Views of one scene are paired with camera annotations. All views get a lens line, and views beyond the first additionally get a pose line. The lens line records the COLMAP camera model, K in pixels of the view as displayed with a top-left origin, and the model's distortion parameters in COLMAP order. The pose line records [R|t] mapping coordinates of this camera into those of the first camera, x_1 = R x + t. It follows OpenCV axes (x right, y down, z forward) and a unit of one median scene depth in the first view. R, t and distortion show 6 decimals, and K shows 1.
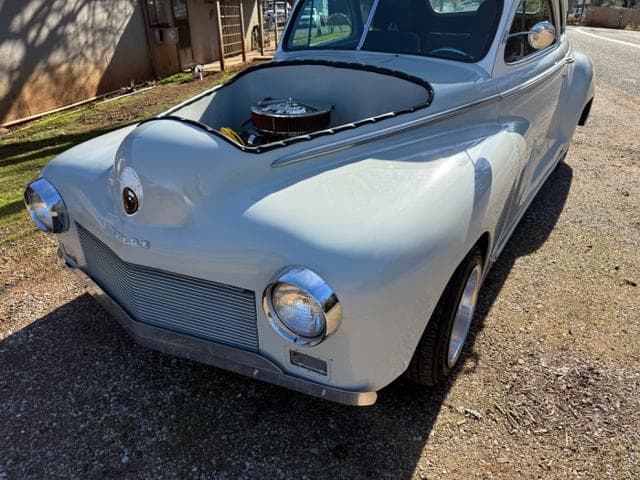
lens RADIAL K [[456.0, 0, 318.1], [0, 456.0, 239.3], [0, 0, 1]] dist [0.051838, -0.065679]
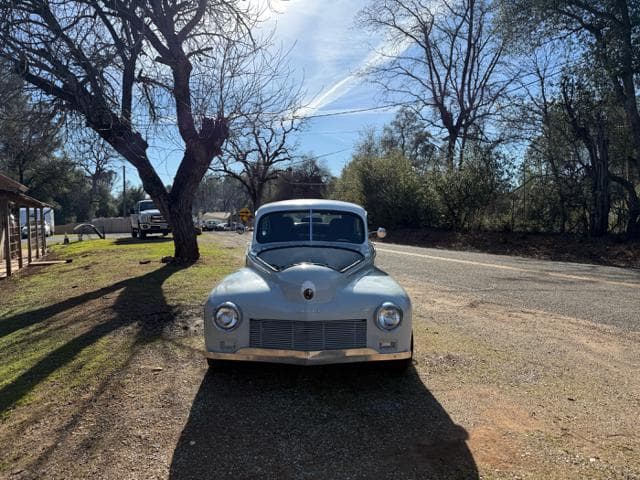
lens RADIAL K [[456.0, 0, 318.1], [0, 456.0, 239.3], [0, 0, 1]] dist [0.051838, -0.065679]
pose [[0.828037, -0.014717, 0.560480, -0.212106], [0.244401, 0.909156, -0.337198, 0.058973], [-0.504601, 0.416195, 0.756412, -0.119839]]
